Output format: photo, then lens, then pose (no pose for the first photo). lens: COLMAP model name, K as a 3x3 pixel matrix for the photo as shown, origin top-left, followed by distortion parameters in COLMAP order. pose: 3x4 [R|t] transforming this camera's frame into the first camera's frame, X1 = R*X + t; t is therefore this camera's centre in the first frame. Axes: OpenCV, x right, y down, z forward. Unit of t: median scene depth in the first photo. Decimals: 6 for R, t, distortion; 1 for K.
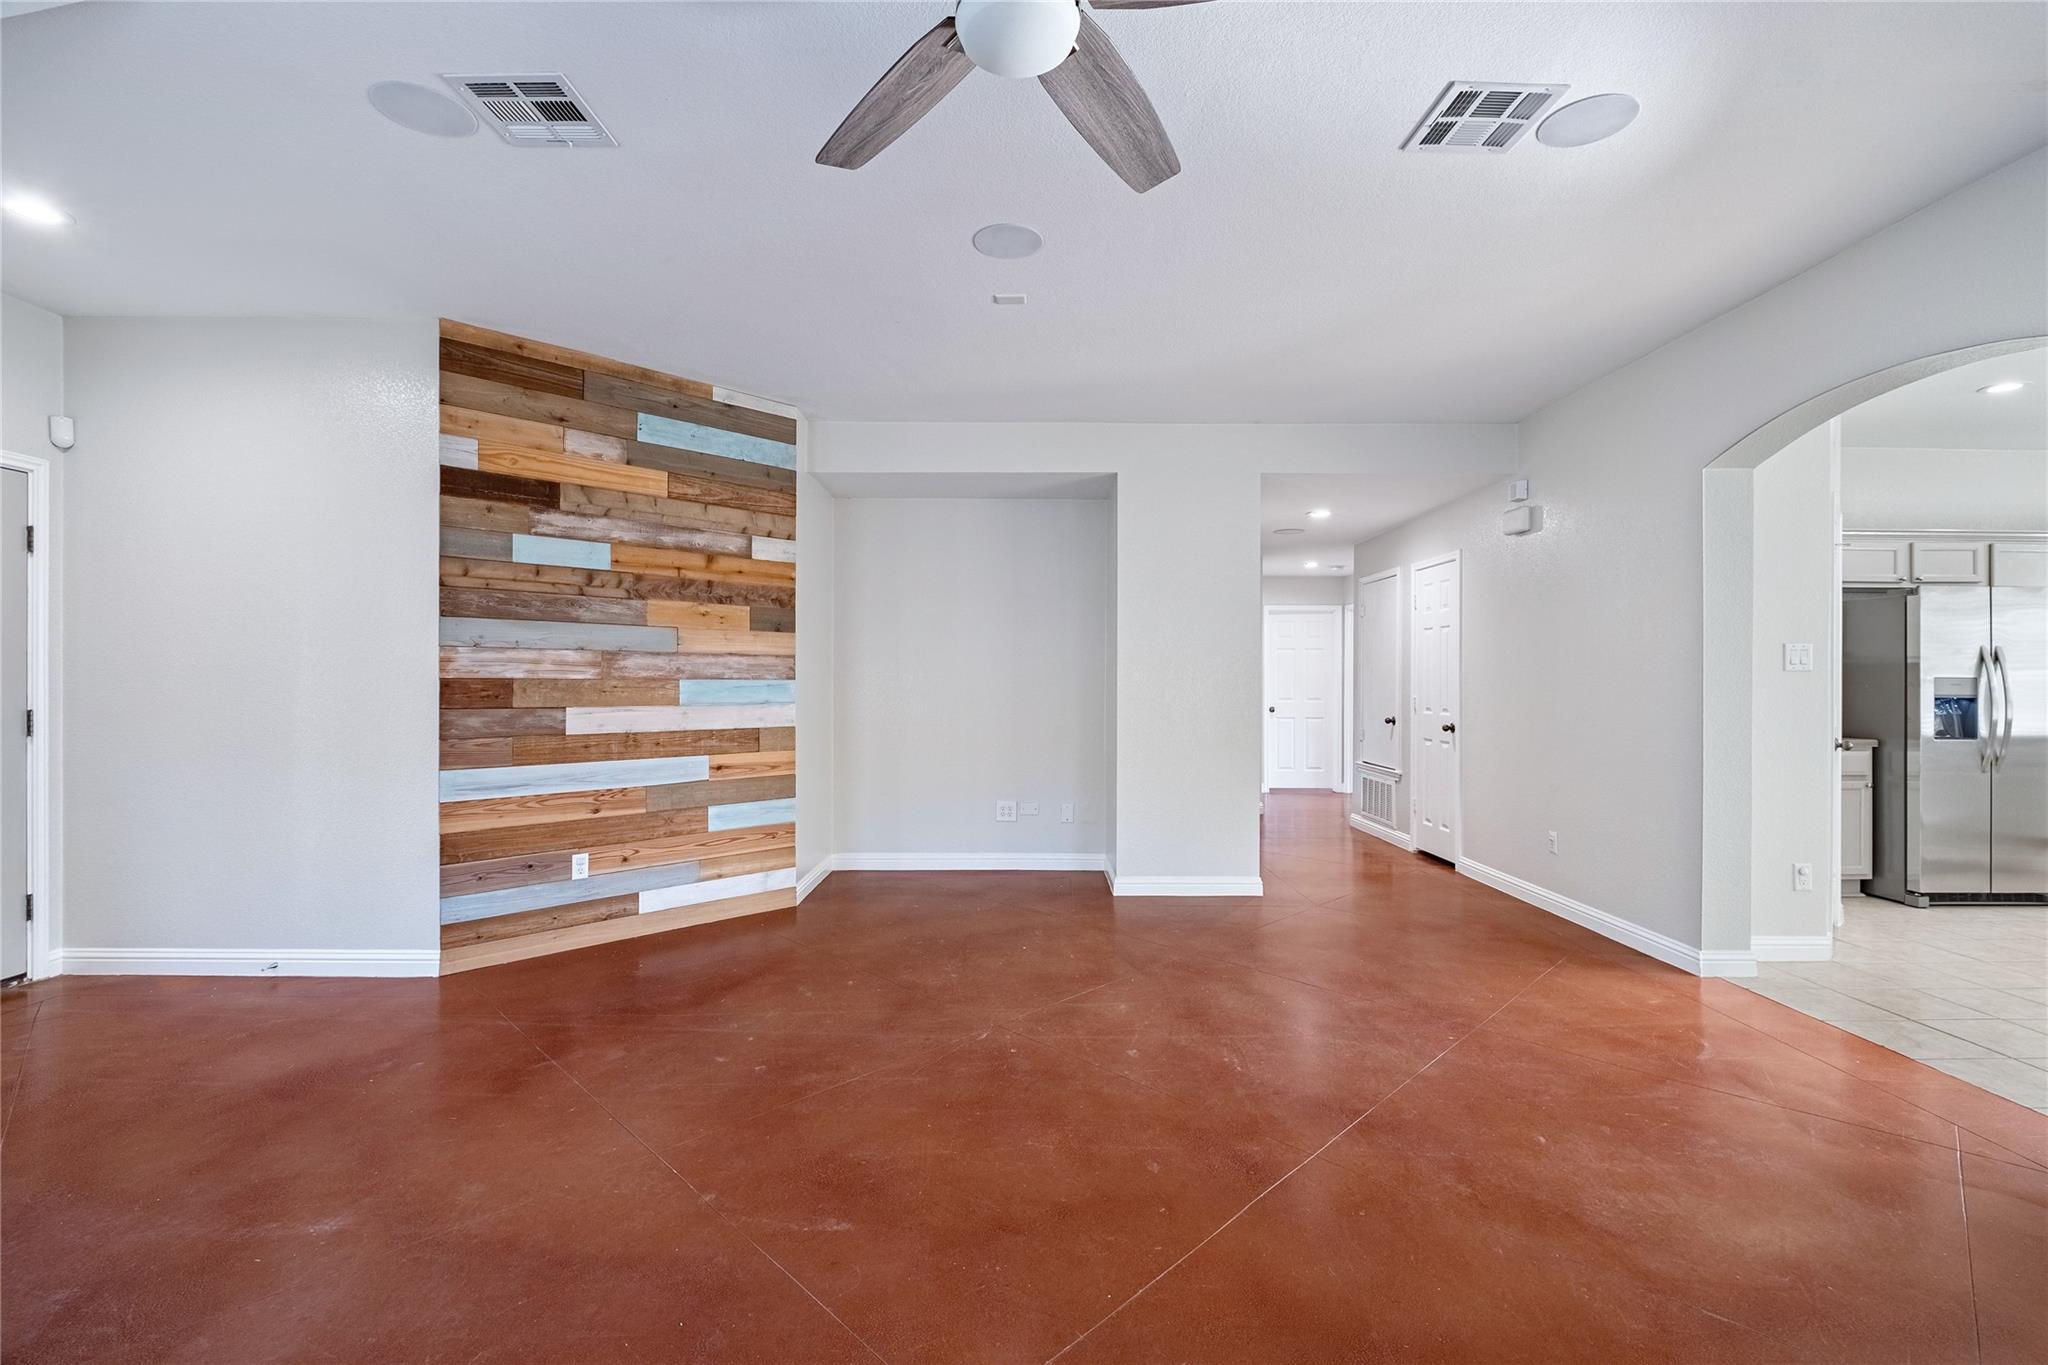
lens RADIAL K [[888.9, 0, 1032.9], [0, 888.9, 680.1], [0, 0, 1]] dist [0.001533, -0.003924]
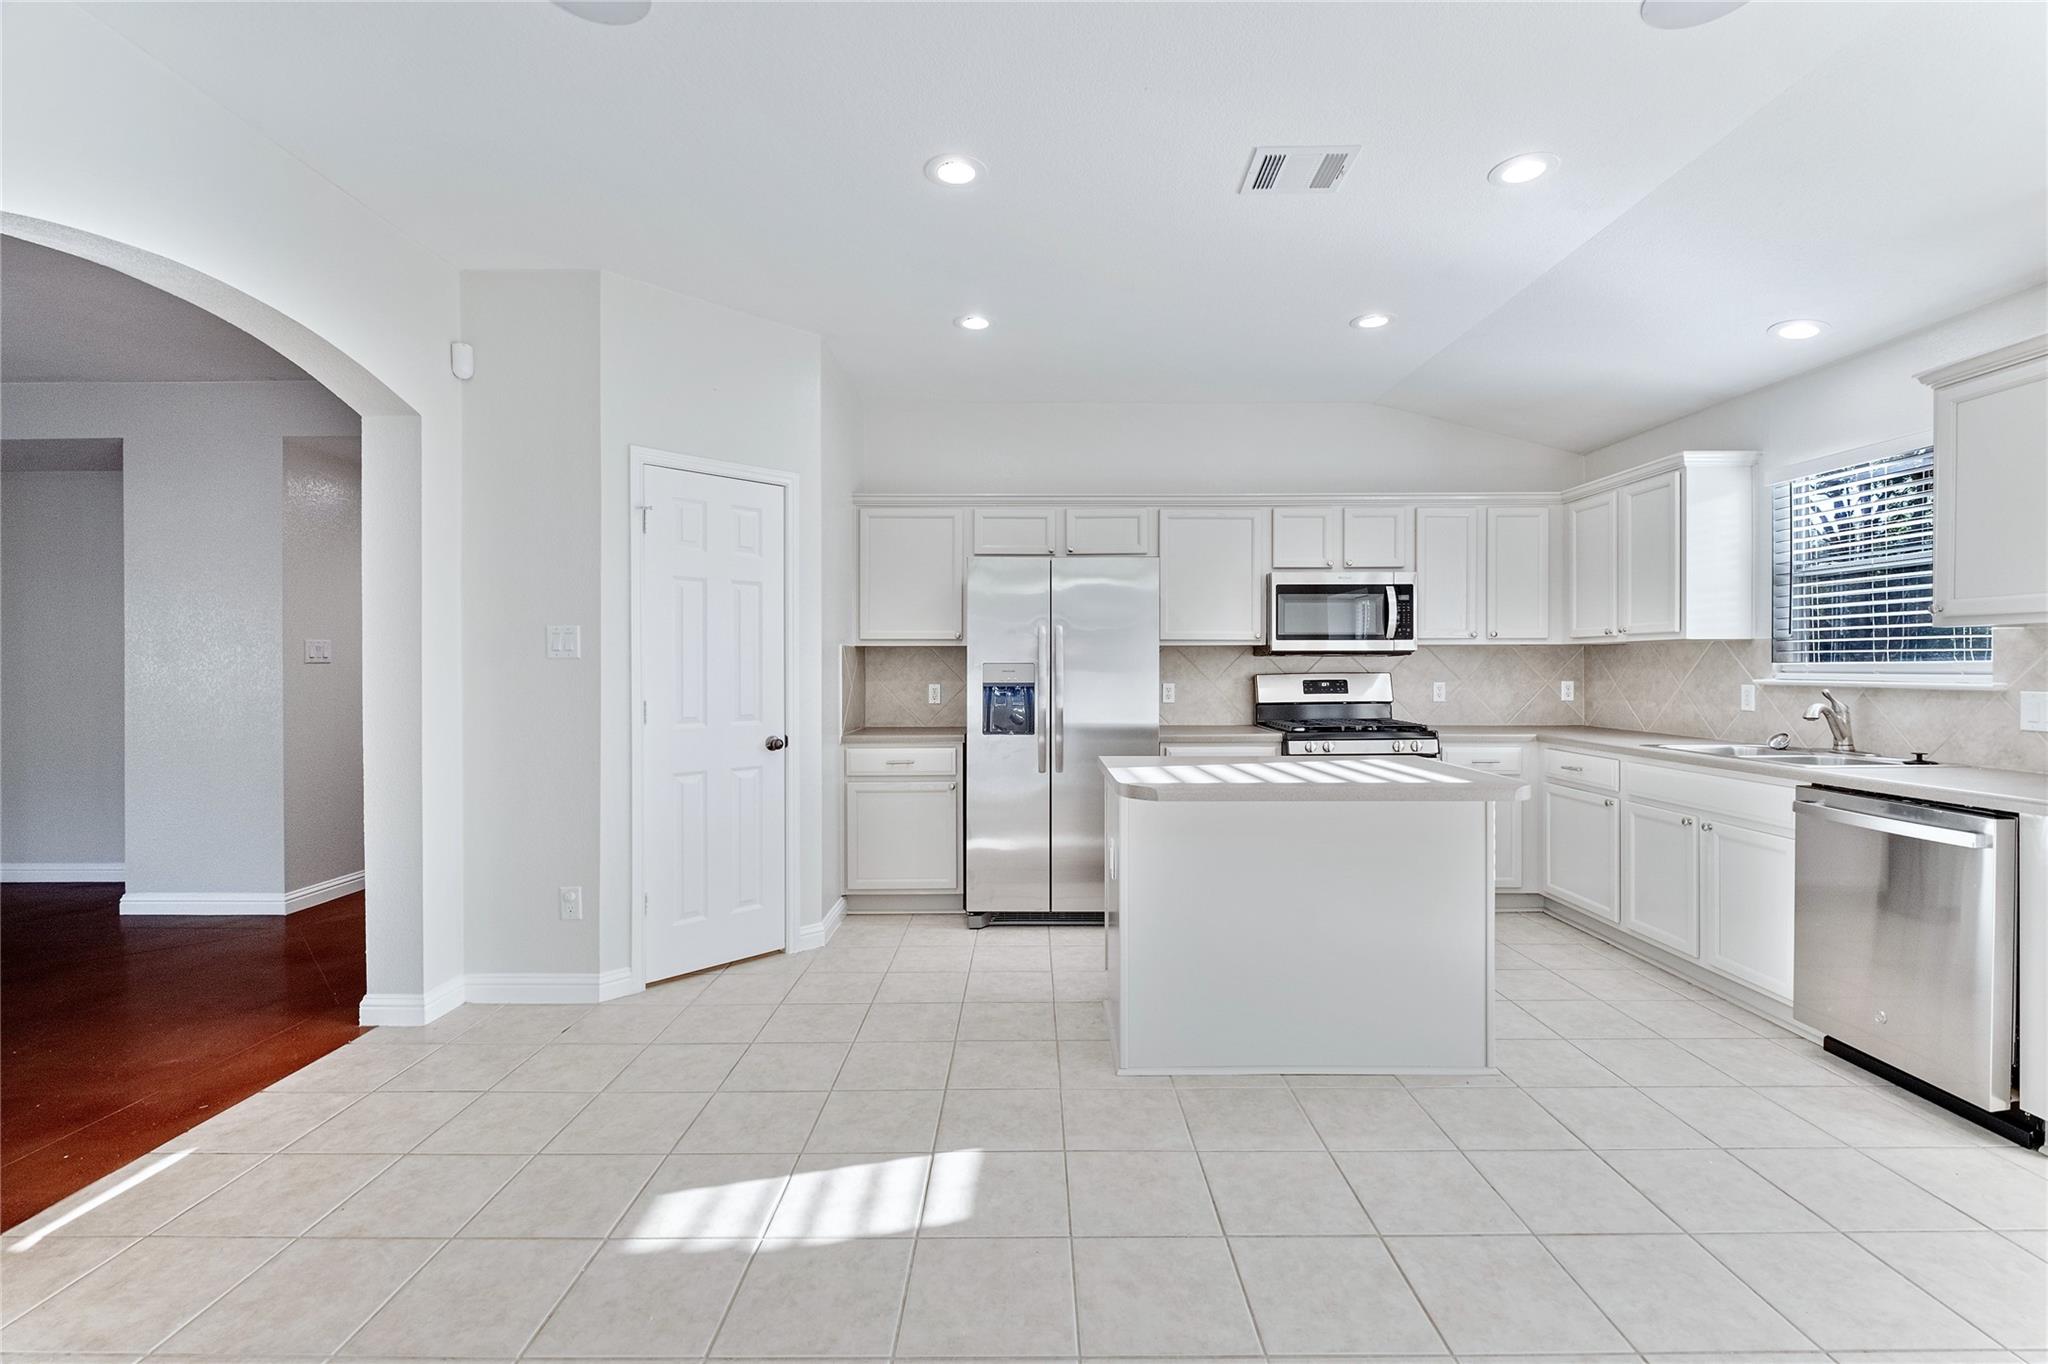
lens RADIAL K [[888.9, 0, 1027.4], [0, 888.9, 671.5], [0, 0, 1]] dist [0.001533, -0.003924]
pose [[0.999899, -0.007640, -0.012020, 1.202240], [0.007720, 0.999949, 0.006564, 0.000043], [0.011969, -0.006656, 0.999906, 0.149965]]
